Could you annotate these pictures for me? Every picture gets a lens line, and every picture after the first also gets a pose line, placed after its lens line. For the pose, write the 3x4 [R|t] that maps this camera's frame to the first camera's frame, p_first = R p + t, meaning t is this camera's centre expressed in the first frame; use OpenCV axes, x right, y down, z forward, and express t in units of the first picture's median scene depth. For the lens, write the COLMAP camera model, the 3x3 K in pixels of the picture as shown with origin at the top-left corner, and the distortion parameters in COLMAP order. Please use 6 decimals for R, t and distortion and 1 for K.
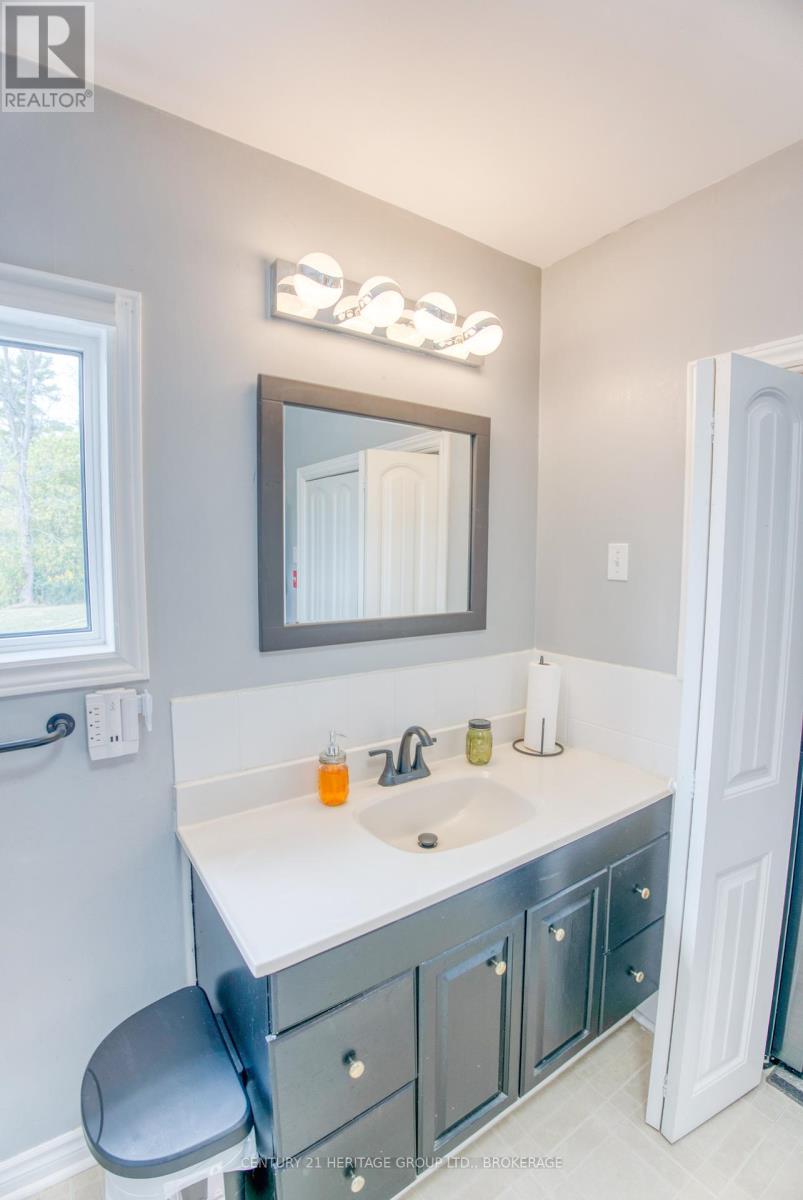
lens RADIAL K [[555.7, 0, 393.9], [0, 555.7, 600.1], [0, 0, 1]] dist [-0.051709, 0.001118]
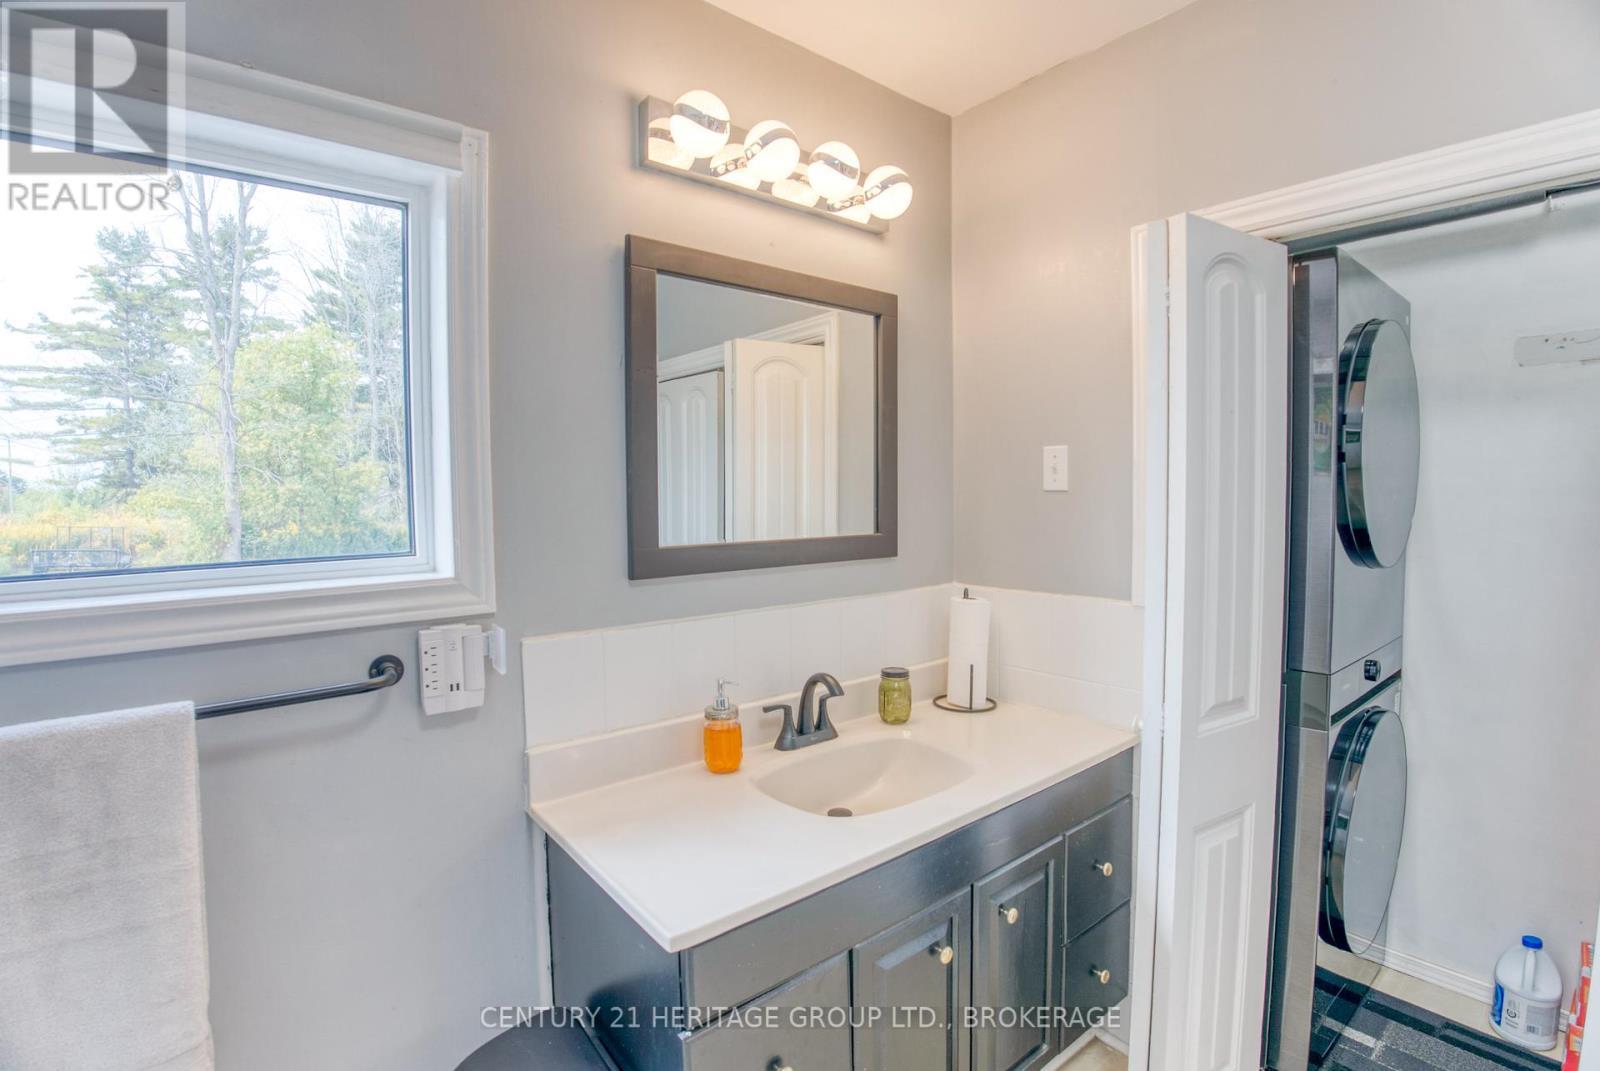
lens RADIAL K [[741.0, 0, 798.6], [0, 741.0, 525.0], [0, 0, 1]] dist [-0.051709, 0.001118]
pose [[0.996696, -0.020713, 0.078531, -0.077566], [0.023770, 0.998988, -0.038193, 0.058274], [-0.077660, 0.039933, 0.996180, -0.075646]]
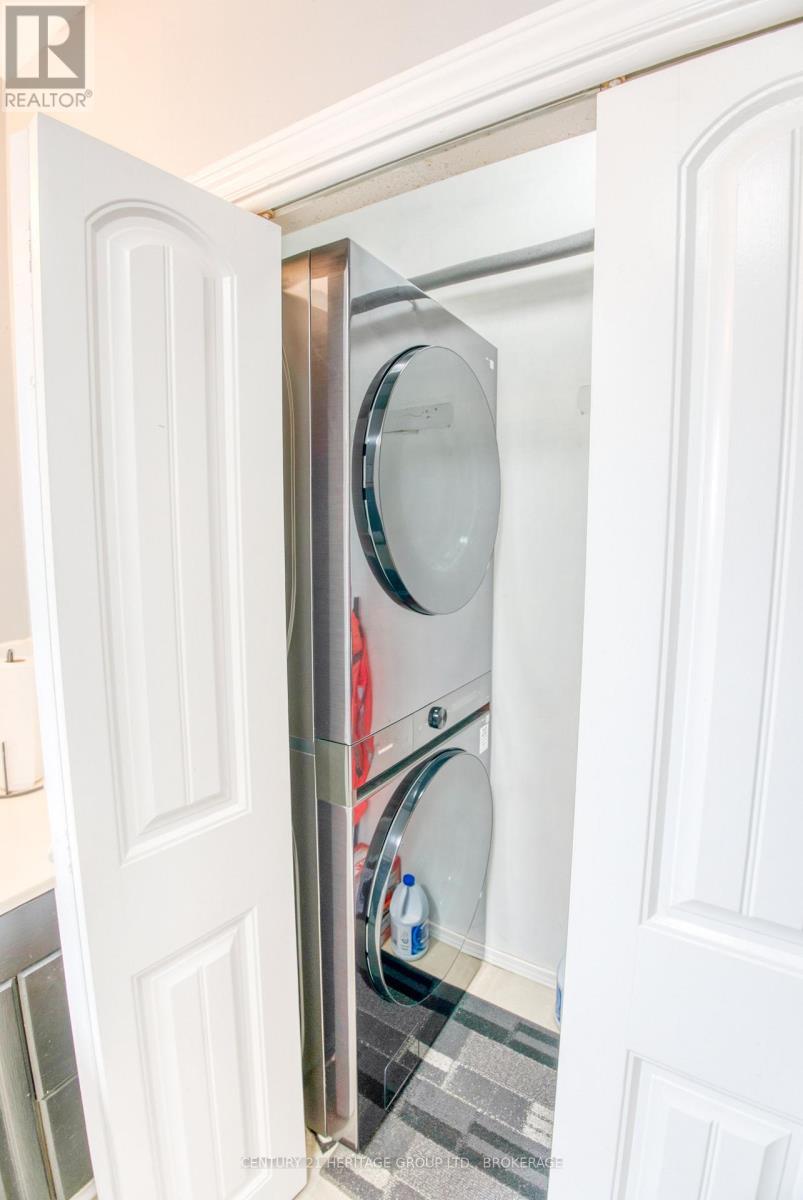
lens RADIAL K [[555.7, 0, 393.9], [0, 555.7, 600.1], [0, 0, 1]] dist [-0.051709, 0.001118]
pose [[0.911449, -0.060254, 0.406976, 0.562600], [0.045166, 0.997892, 0.046590, 0.039527], [-0.408926, -0.024083, 0.912250, 0.261950]]
